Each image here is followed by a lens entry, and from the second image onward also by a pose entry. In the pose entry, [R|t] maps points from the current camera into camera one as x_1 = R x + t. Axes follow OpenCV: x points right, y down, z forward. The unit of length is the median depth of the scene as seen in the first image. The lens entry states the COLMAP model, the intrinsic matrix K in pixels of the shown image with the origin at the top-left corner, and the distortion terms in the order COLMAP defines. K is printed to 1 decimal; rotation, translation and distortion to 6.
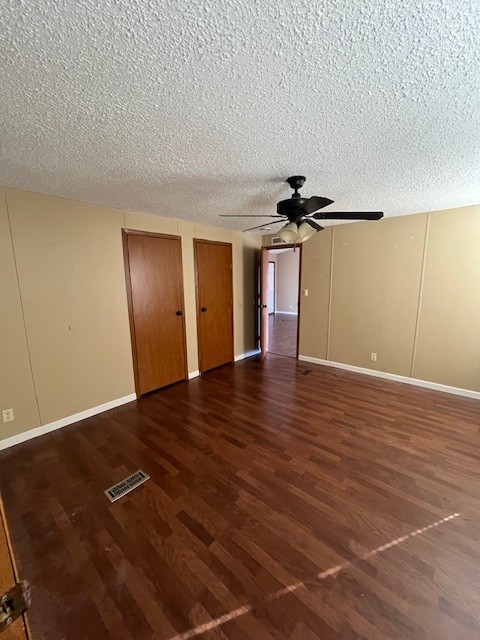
lens RADIAL K [[259.0, 0, 240.0], [0, 259.0, 320.0], [0, 0, 1]] dist [-0.000625, -0.000218]
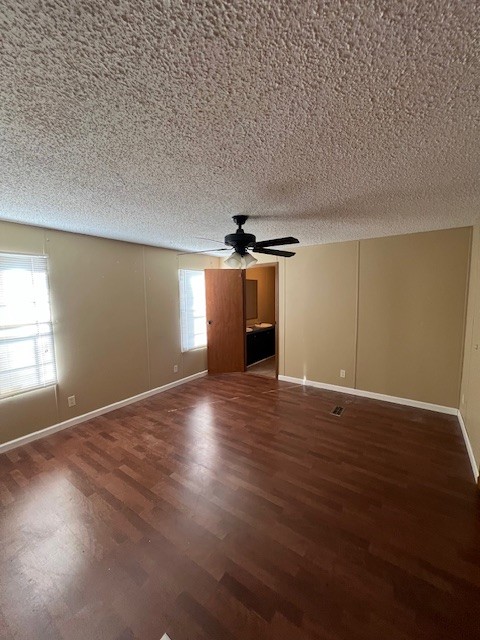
lens RADIAL K [[259.0, 0, 240.0], [0, 259.0, 320.0], [0, 0, 1]] dist [-0.000625, -0.000218]
pose [[-0.994446, 0.036997, -0.098529, 0.345716], [0.009177, 0.963092, 0.269017, -0.396842], [0.104845, 0.266619, -0.958082, 2.227165]]
